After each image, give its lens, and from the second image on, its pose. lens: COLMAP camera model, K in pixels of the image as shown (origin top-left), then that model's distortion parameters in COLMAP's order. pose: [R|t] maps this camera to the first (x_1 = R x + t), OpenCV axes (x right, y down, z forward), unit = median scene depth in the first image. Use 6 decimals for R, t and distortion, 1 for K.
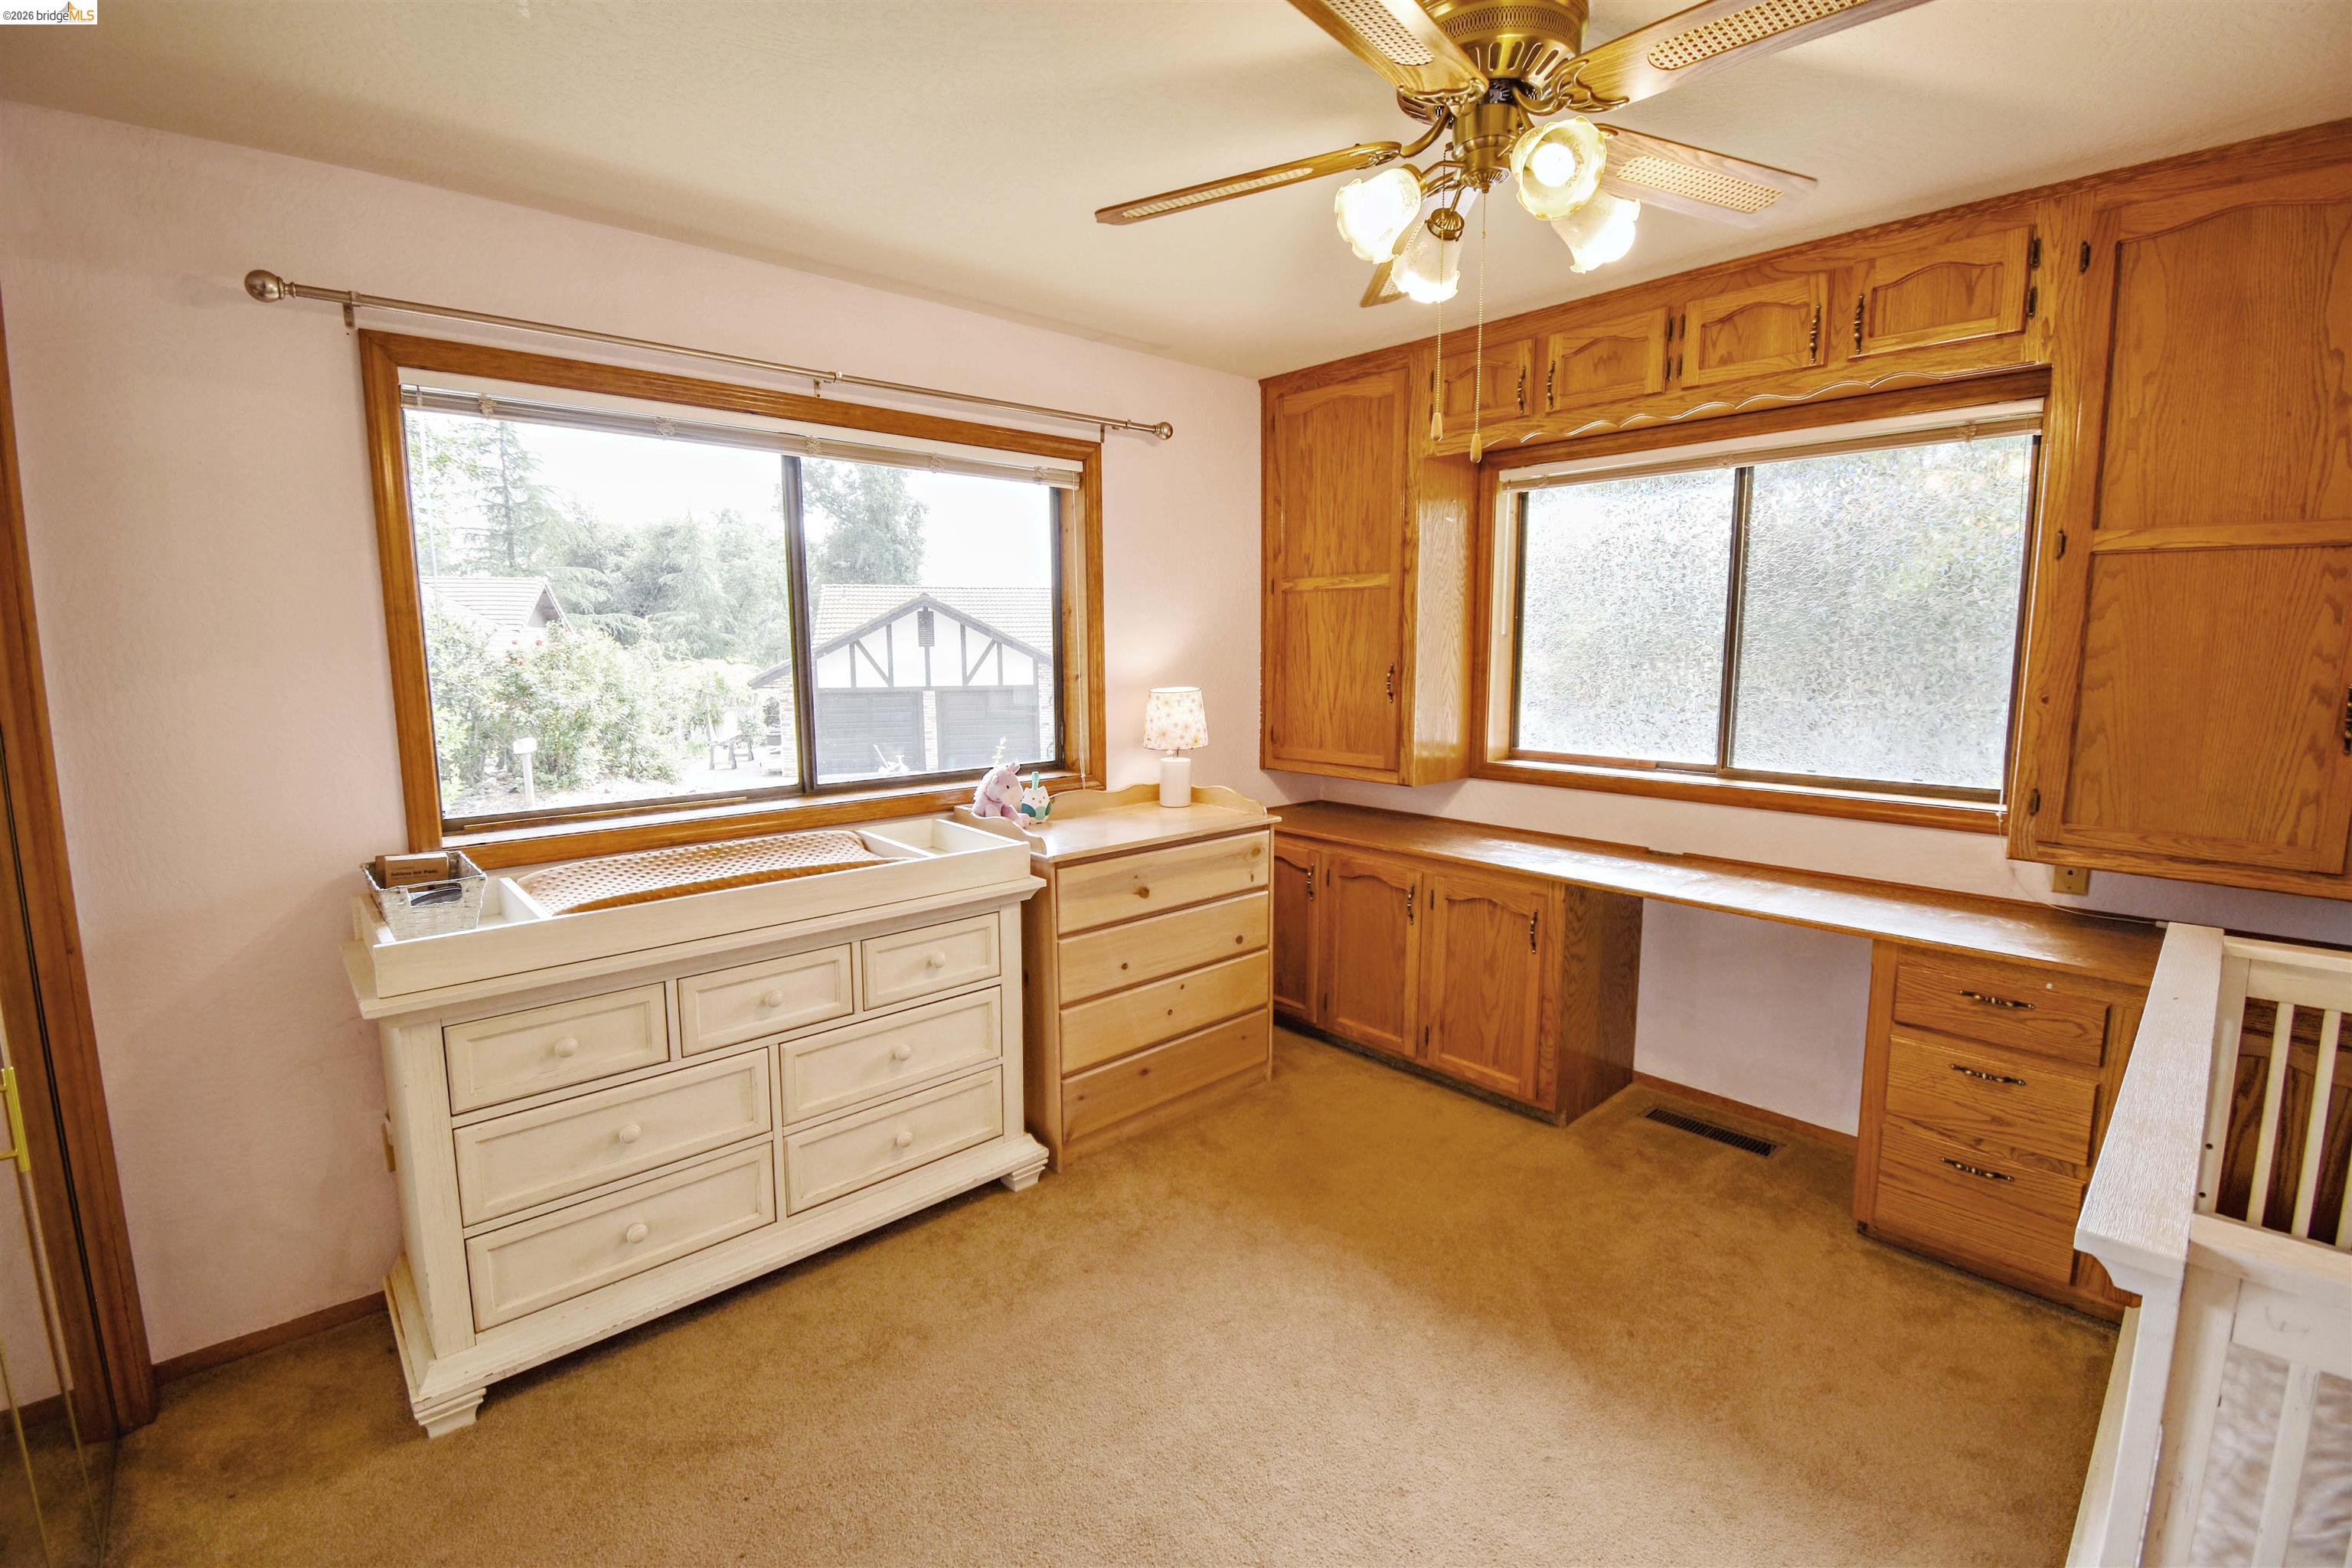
lens RADIAL K [[1031.6, 0, 1179.1], [0, 1031.6, 778.3], [0, 0, 1]] dist [0.022065, -0.026772]
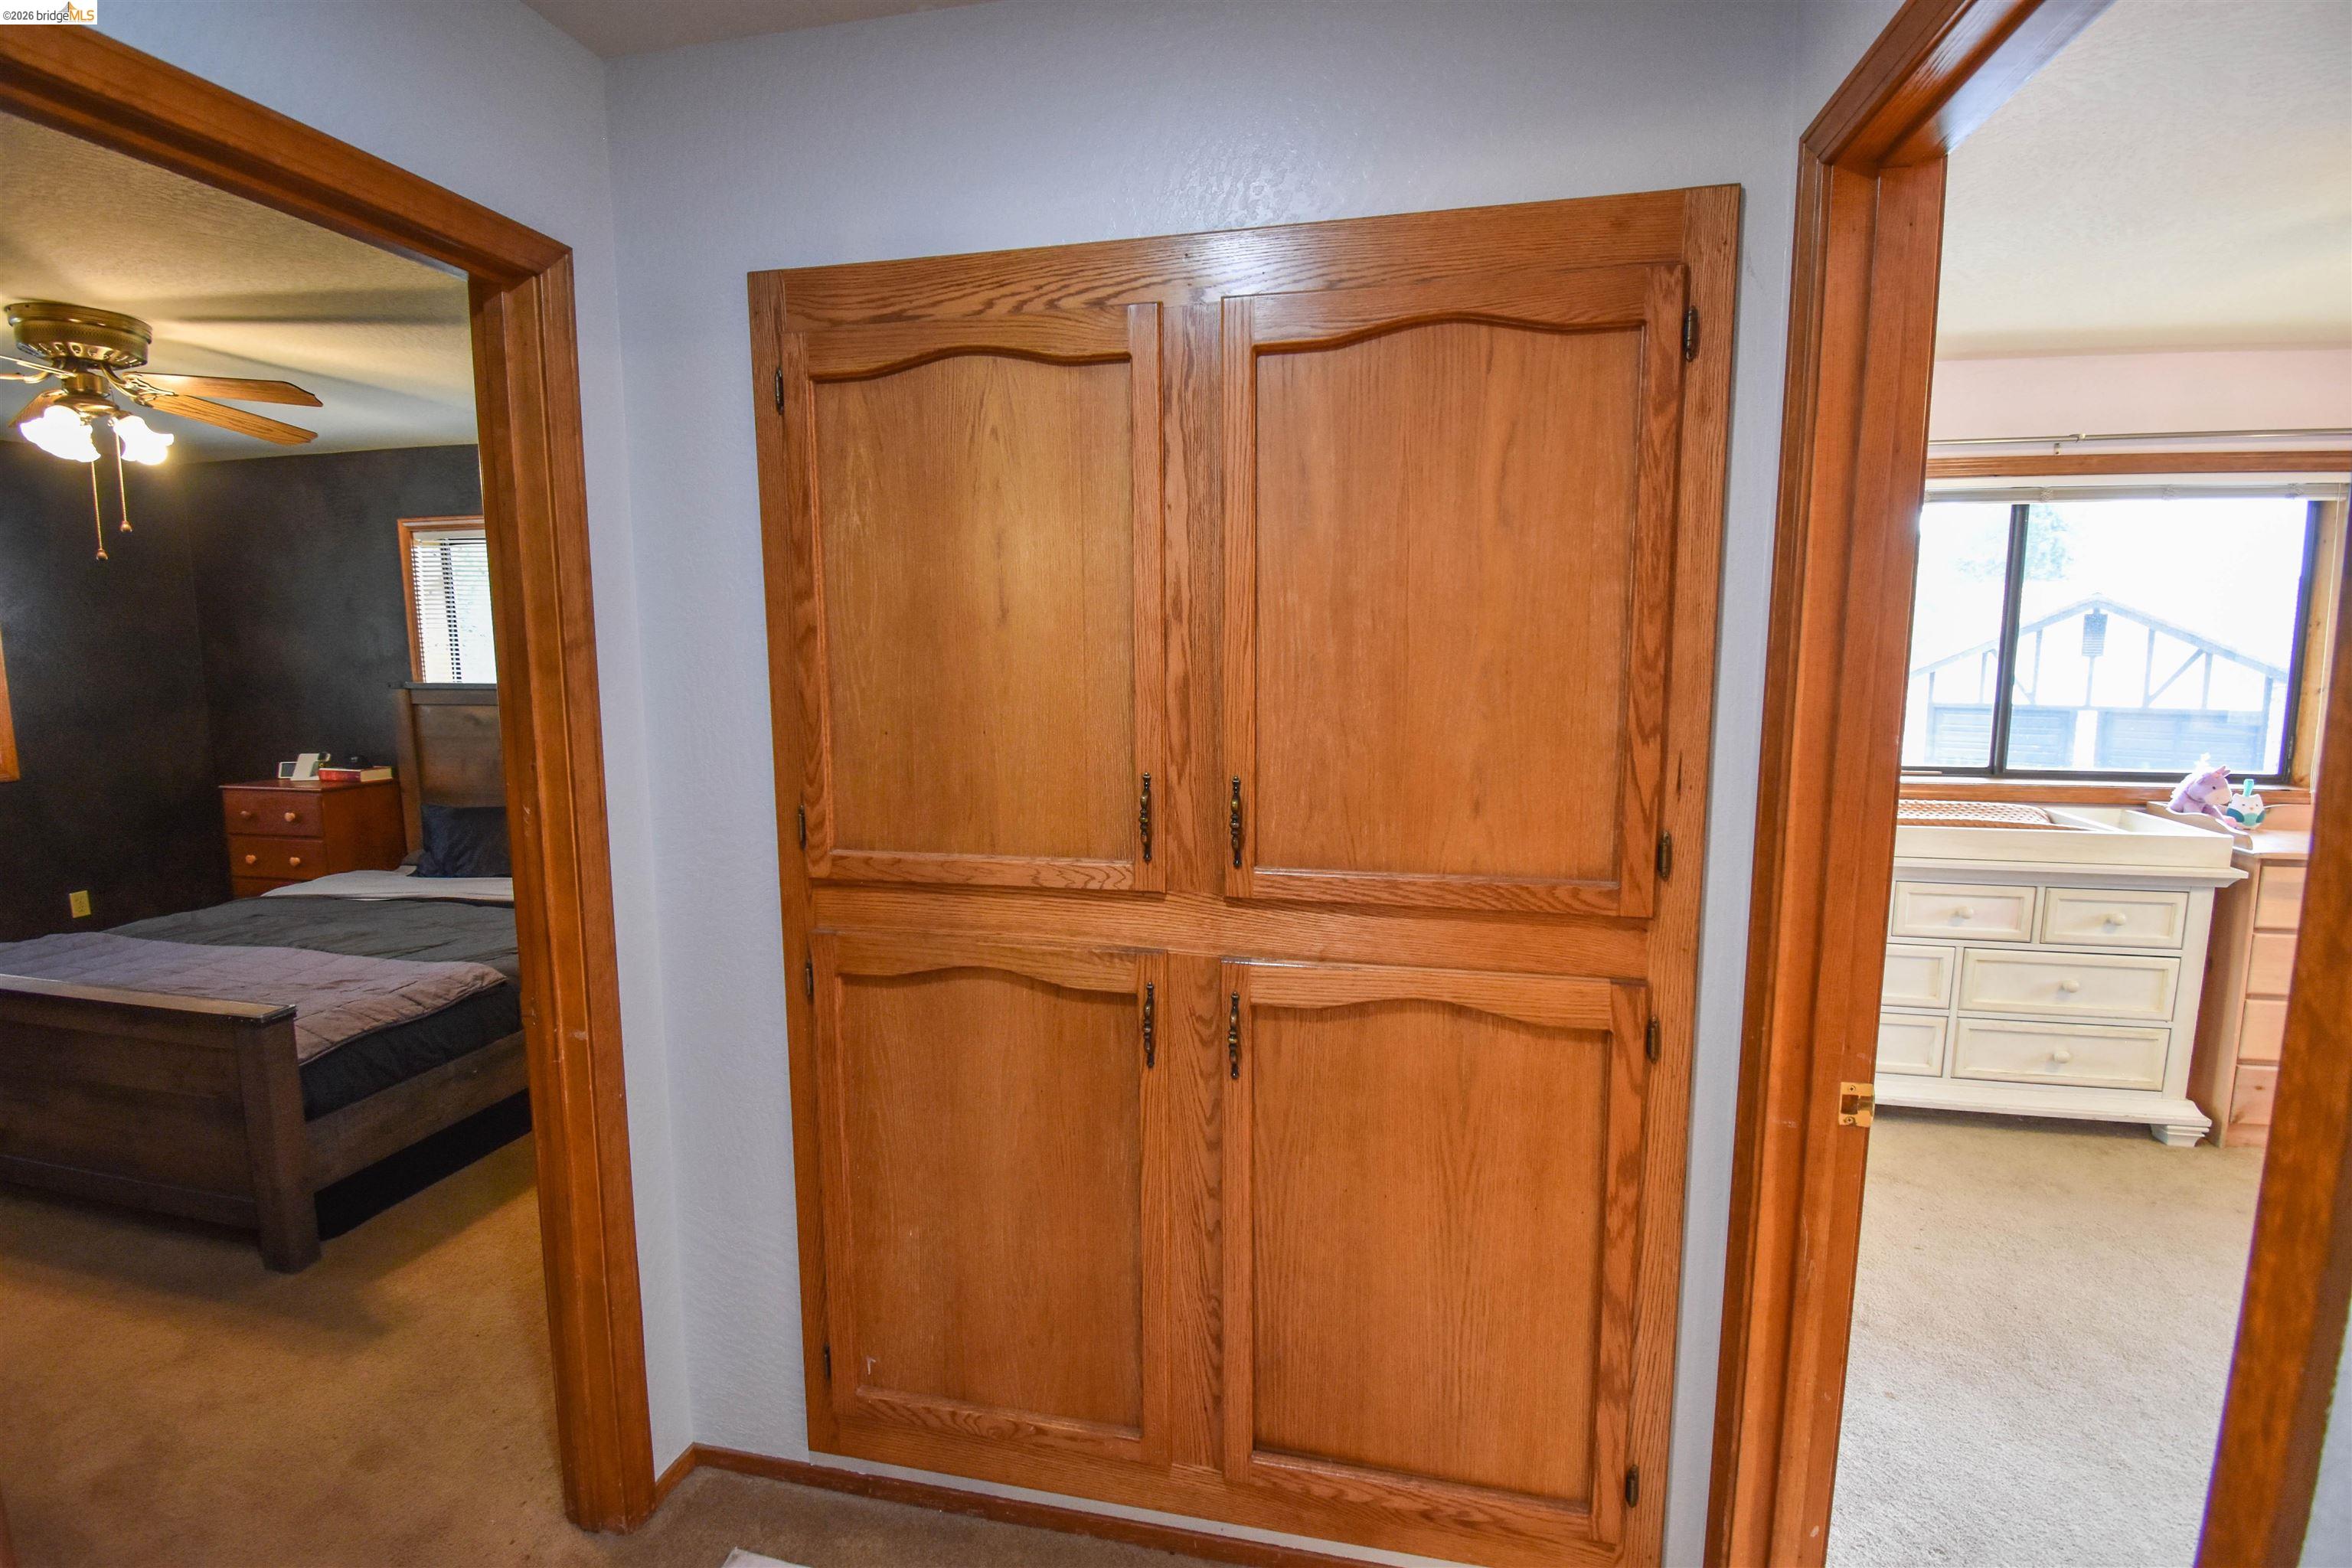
lens RADIAL K [[1053.5, 0, 1183.6], [0, 1053.5, 768.2], [0, 0, 1]] dist [-0.003119, -0.012628]
pose [[0.583990, 0.100842, -0.805473, 0.080197], [-0.113798, 0.992626, 0.041766, 0.067384], [0.803744, 0.067270, 0.591159, -0.534512]]
